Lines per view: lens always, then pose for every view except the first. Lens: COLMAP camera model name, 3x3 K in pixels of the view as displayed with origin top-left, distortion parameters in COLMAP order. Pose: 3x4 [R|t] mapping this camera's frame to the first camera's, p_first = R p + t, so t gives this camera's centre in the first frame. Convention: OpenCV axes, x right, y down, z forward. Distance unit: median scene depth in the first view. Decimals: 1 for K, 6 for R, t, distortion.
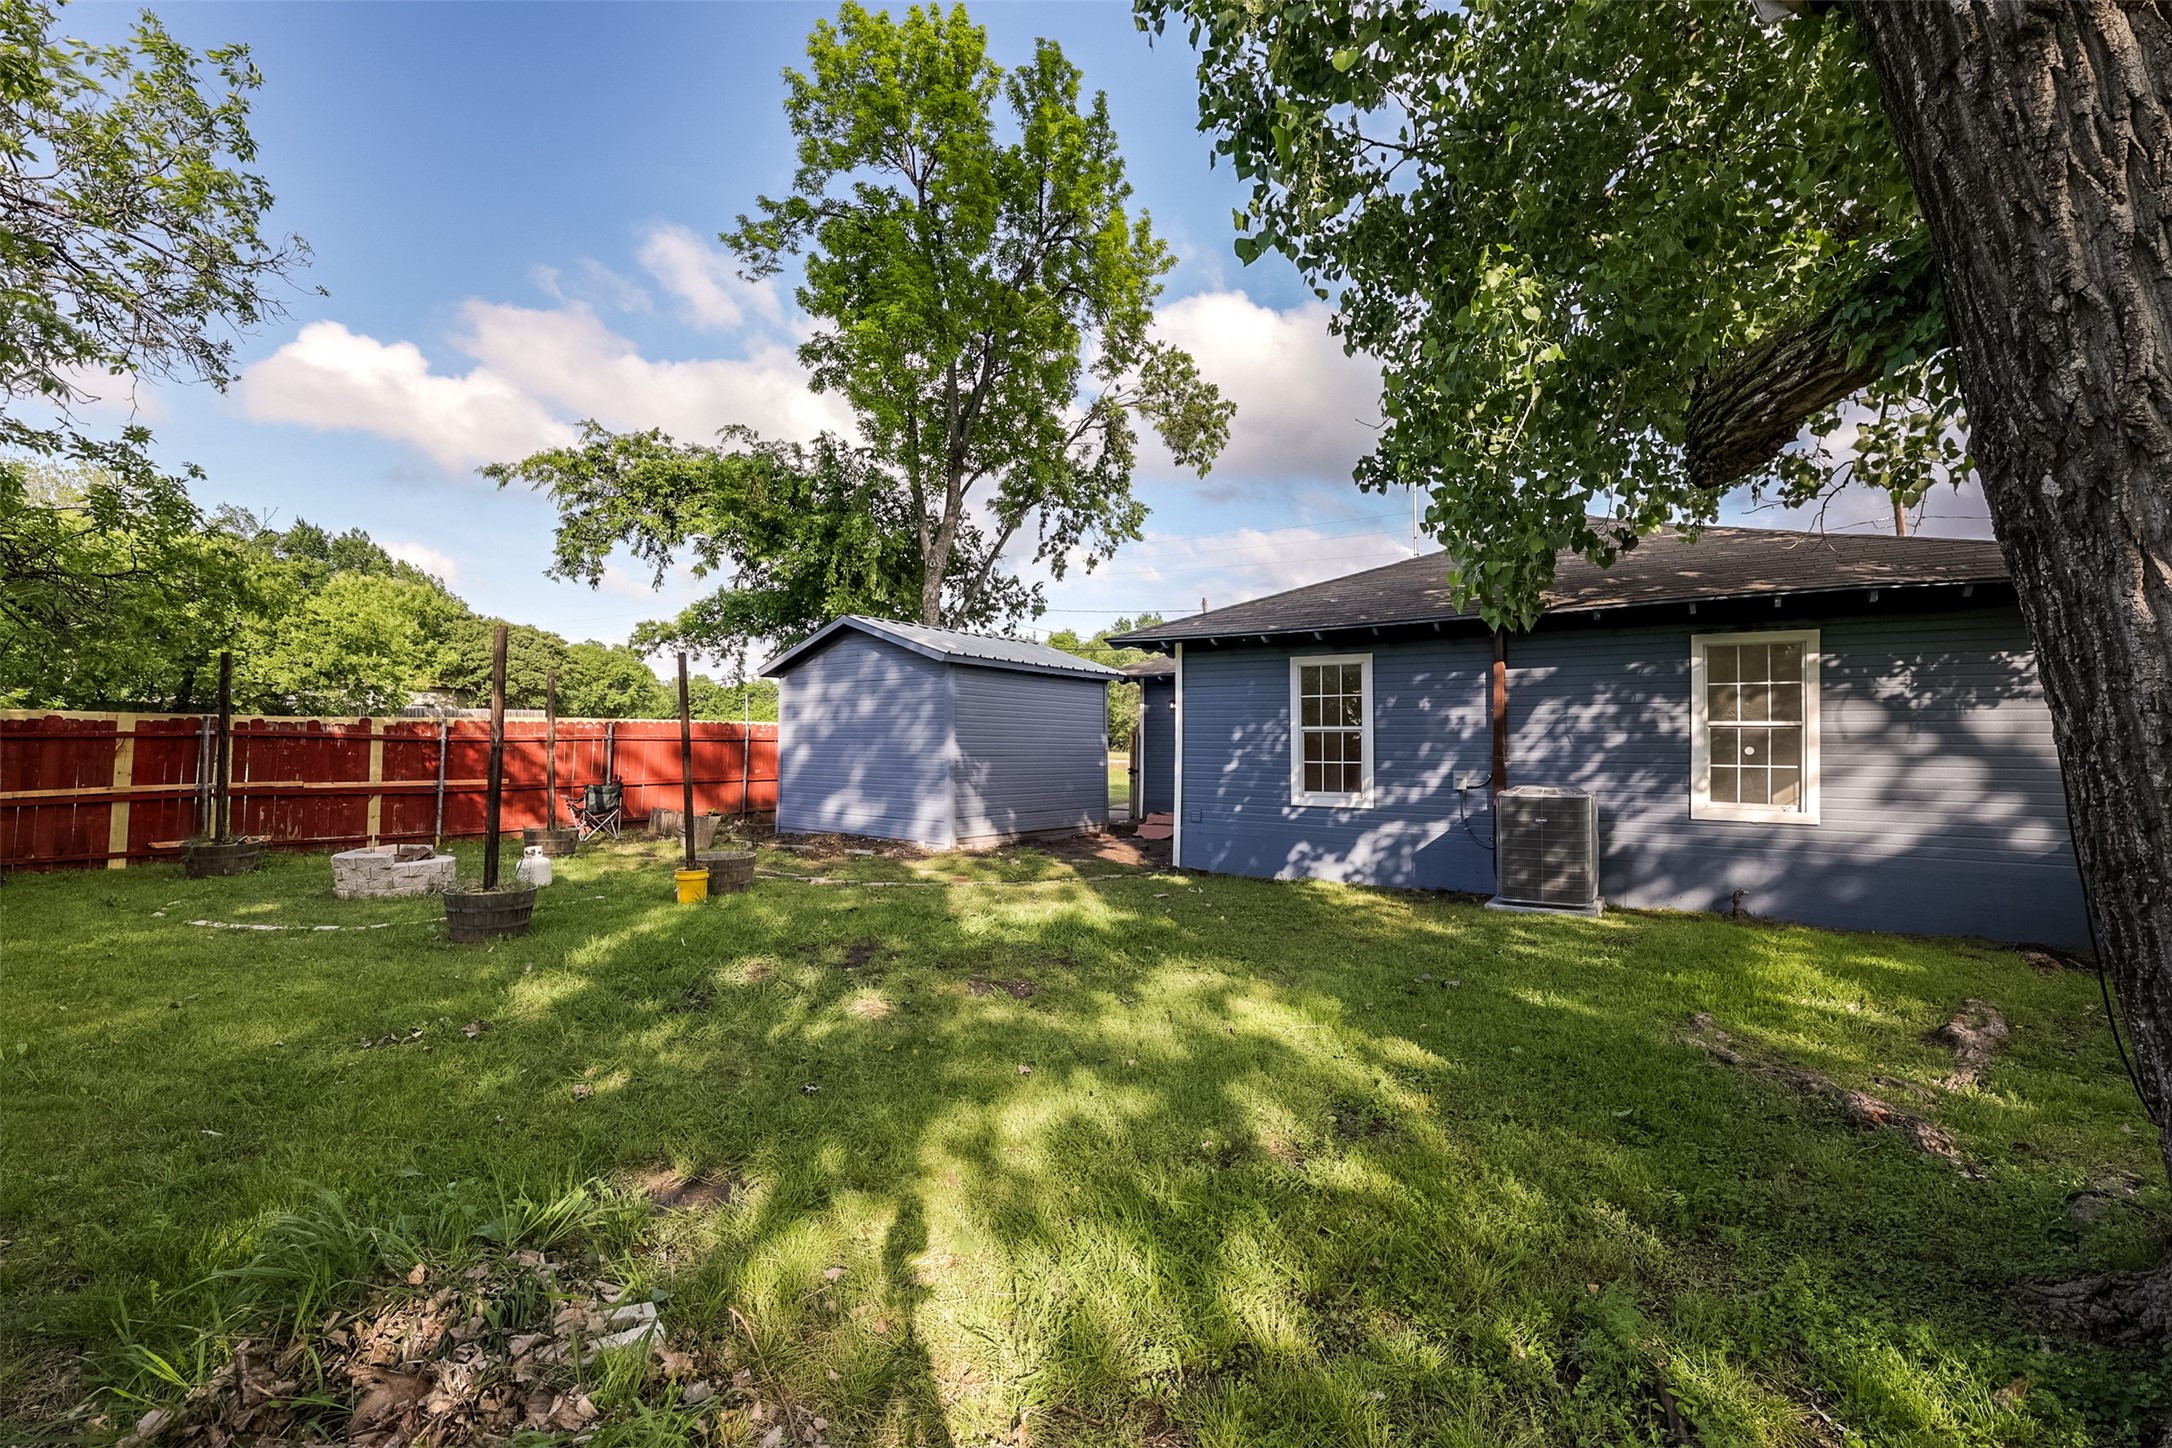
lens RADIAL K [[949.7, 0, 1078.6], [0, 949.7, 692.5], [0, 0, 1]] dist [-0.018677, 0.000694]
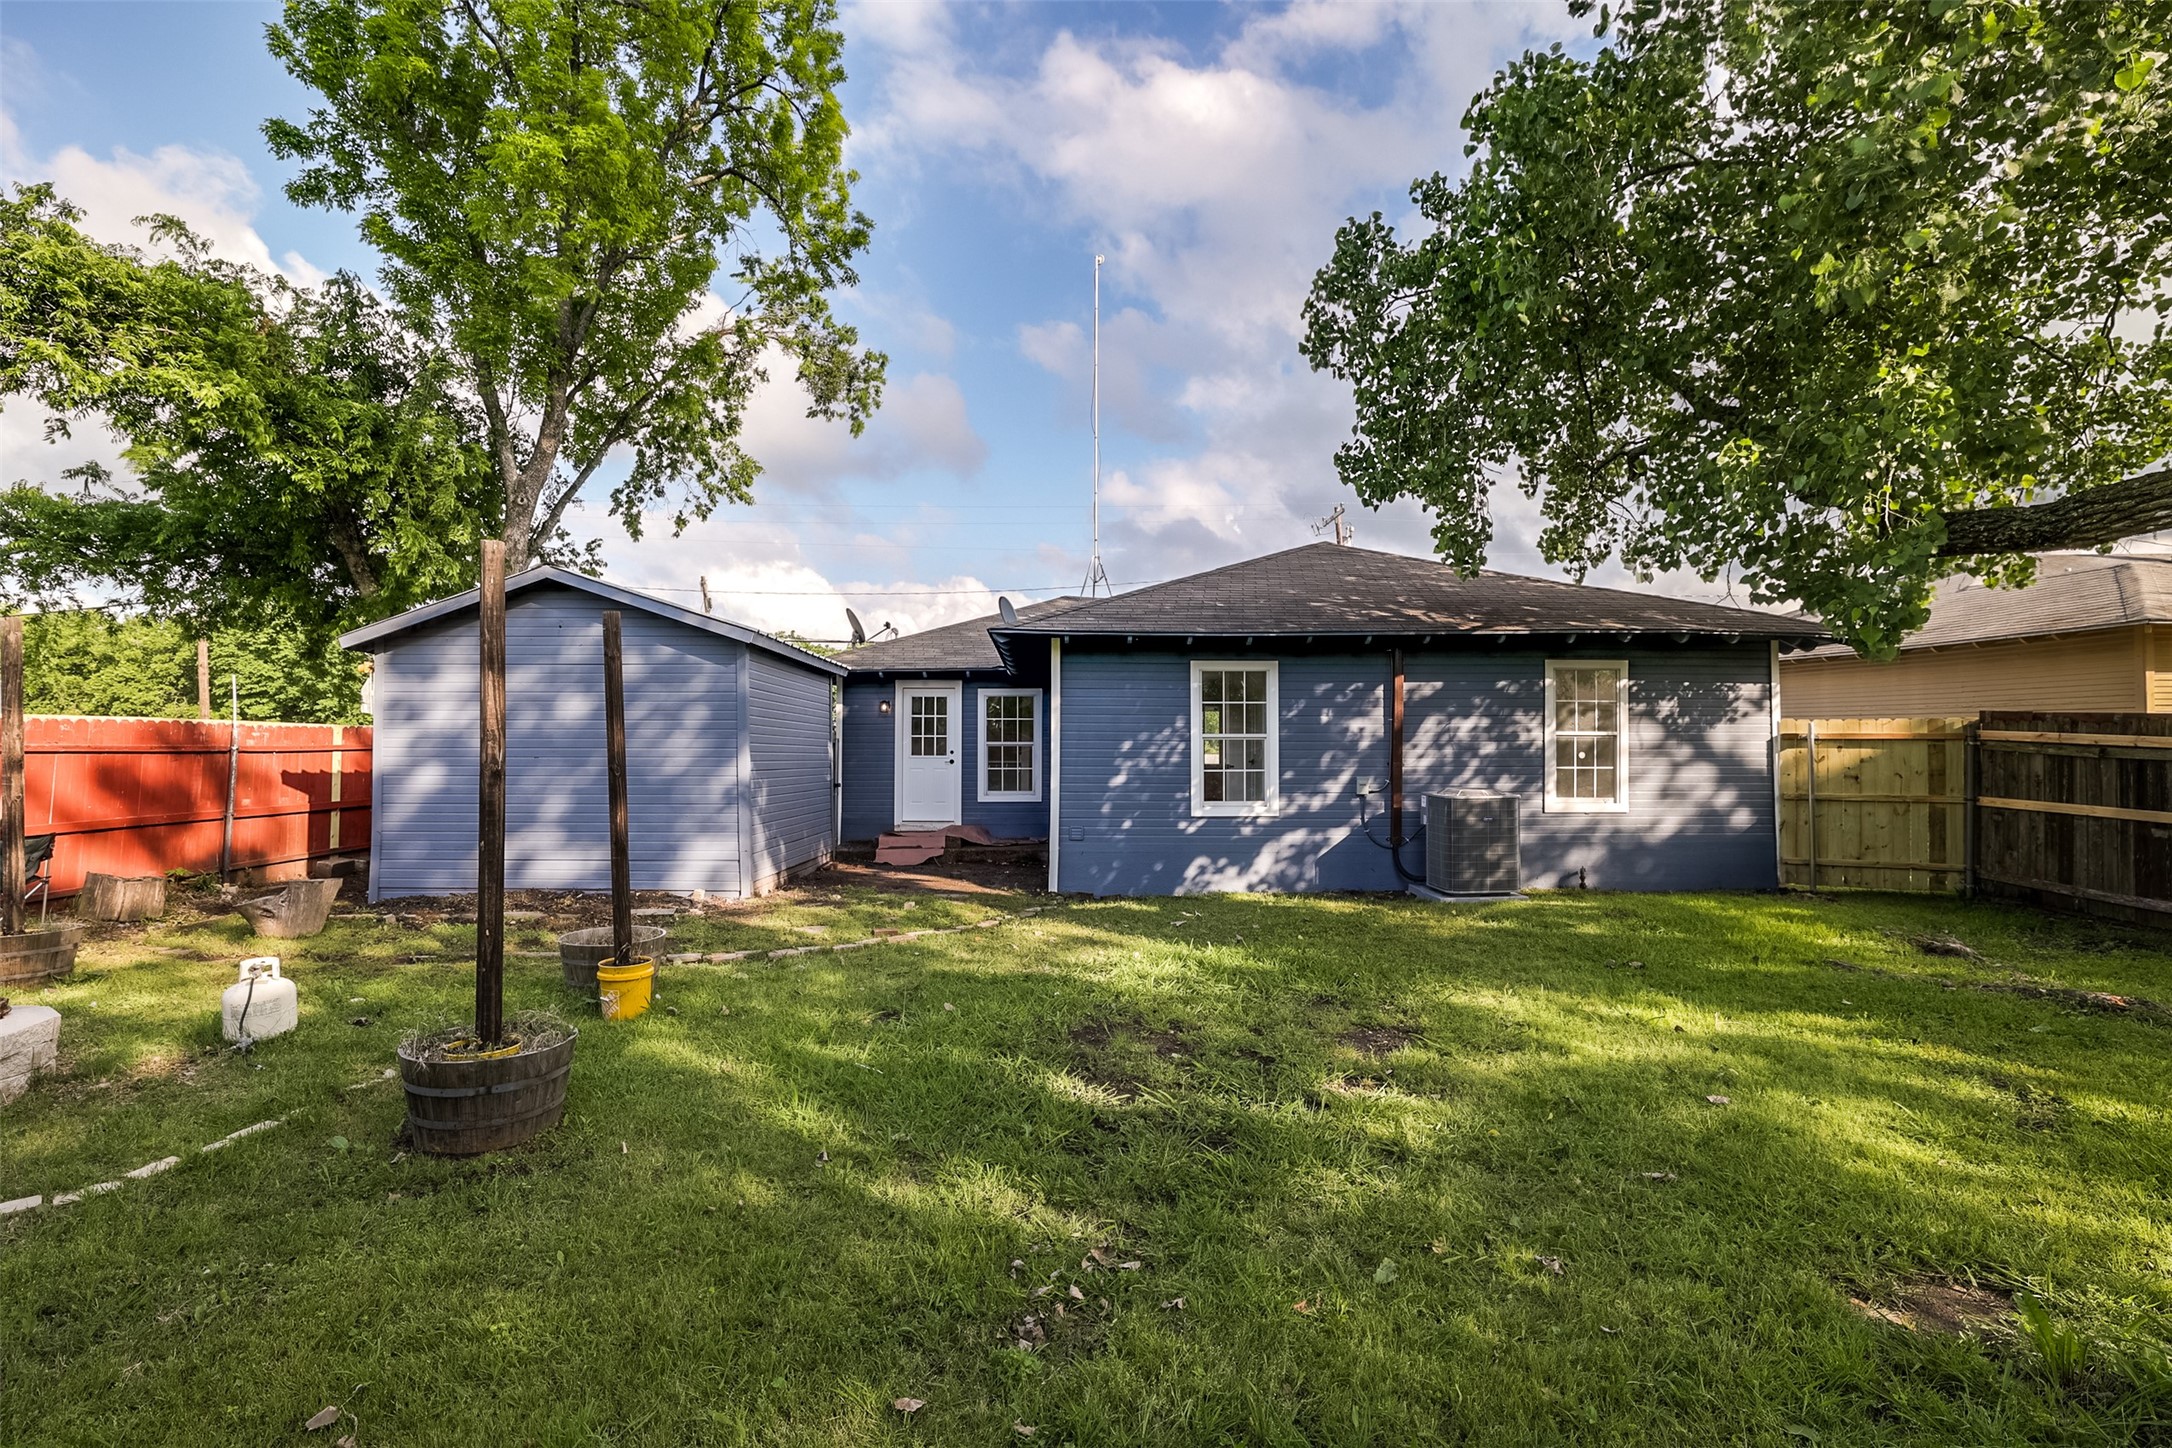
lens RADIAL K [[1048.1, 0, 1086.0], [0, 1048.1, 724.0], [0, 0, 1]] dist [0.000606, 0.000210]
pose [[0.815137, 0.008836, 0.579201, -0.510941], [-0.026582, 0.999401, 0.022164, 0.004271], [-0.578658, -0.033463, 0.814884, 0.223960]]
